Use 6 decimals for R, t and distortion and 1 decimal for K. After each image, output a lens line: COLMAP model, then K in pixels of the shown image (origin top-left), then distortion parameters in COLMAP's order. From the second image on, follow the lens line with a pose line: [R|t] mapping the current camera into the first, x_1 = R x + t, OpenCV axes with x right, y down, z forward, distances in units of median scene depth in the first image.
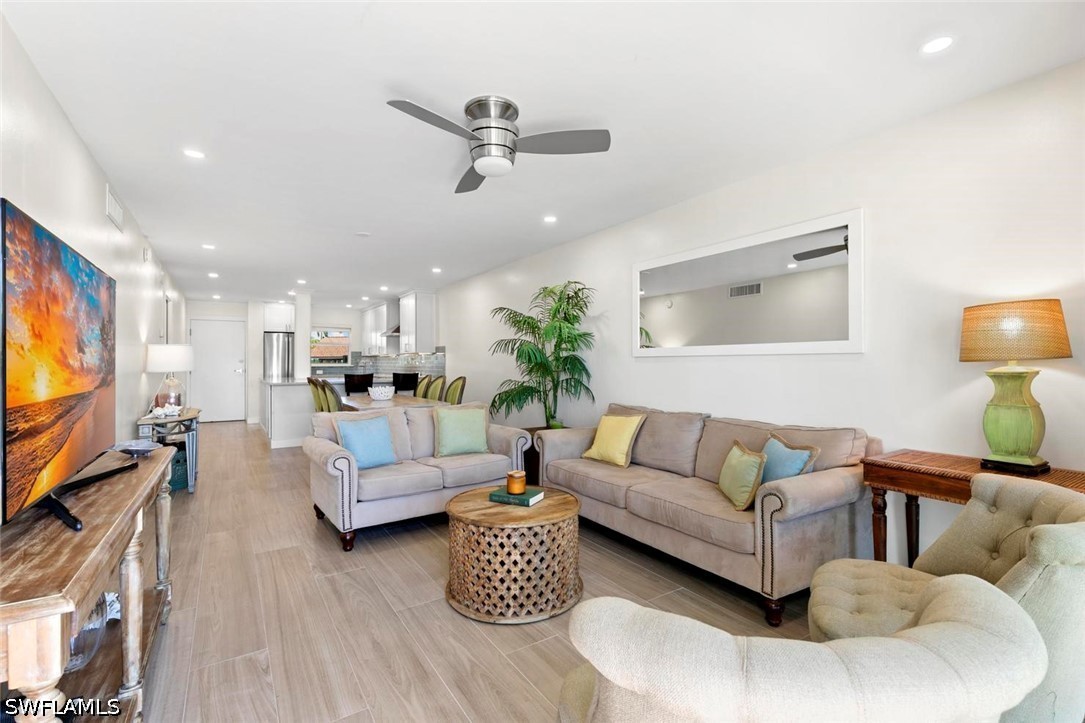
lens RADIAL K [[490.4, 0, 541.6], [0, 490.4, 361.5], [0, 0, 1]] dist [0.016925, -0.001952]
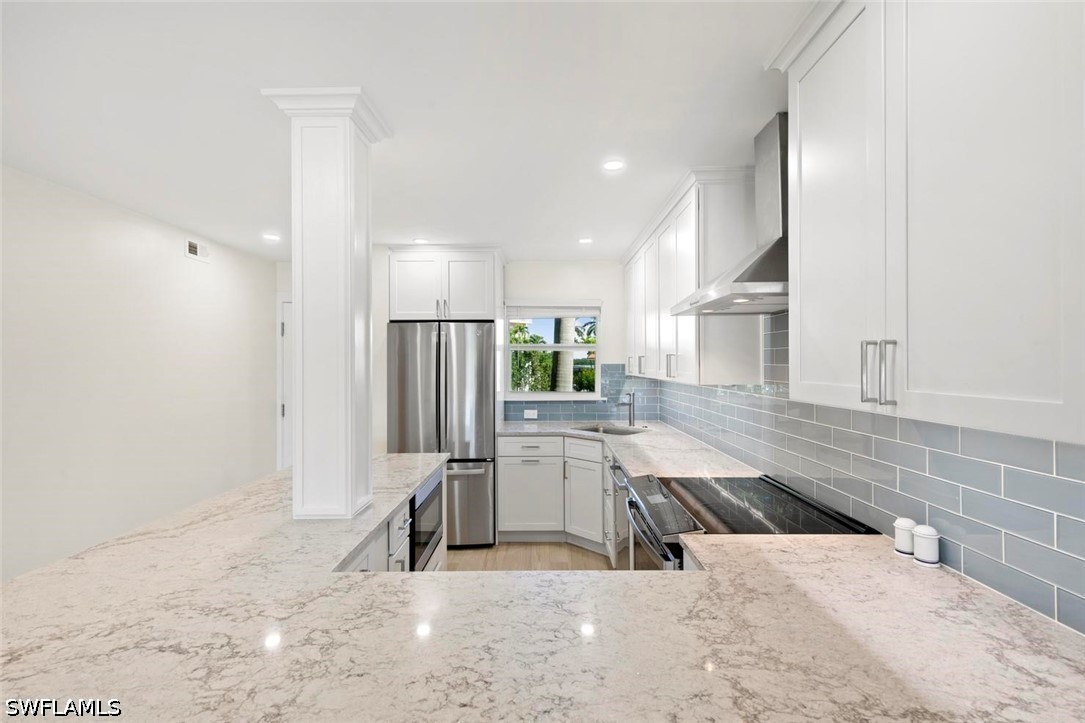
lens RADIAL K [[490.4, 0, 542.7], [0, 490.4, 360.0], [0, 0, 1]] dist [0.016925, -0.001952]
pose [[0.842408, -0.002630, -0.538834, -0.215394], [0.004328, 0.999989, 0.001885, -0.026149], [0.538823, -0.003920, 0.842410, 0.652340]]
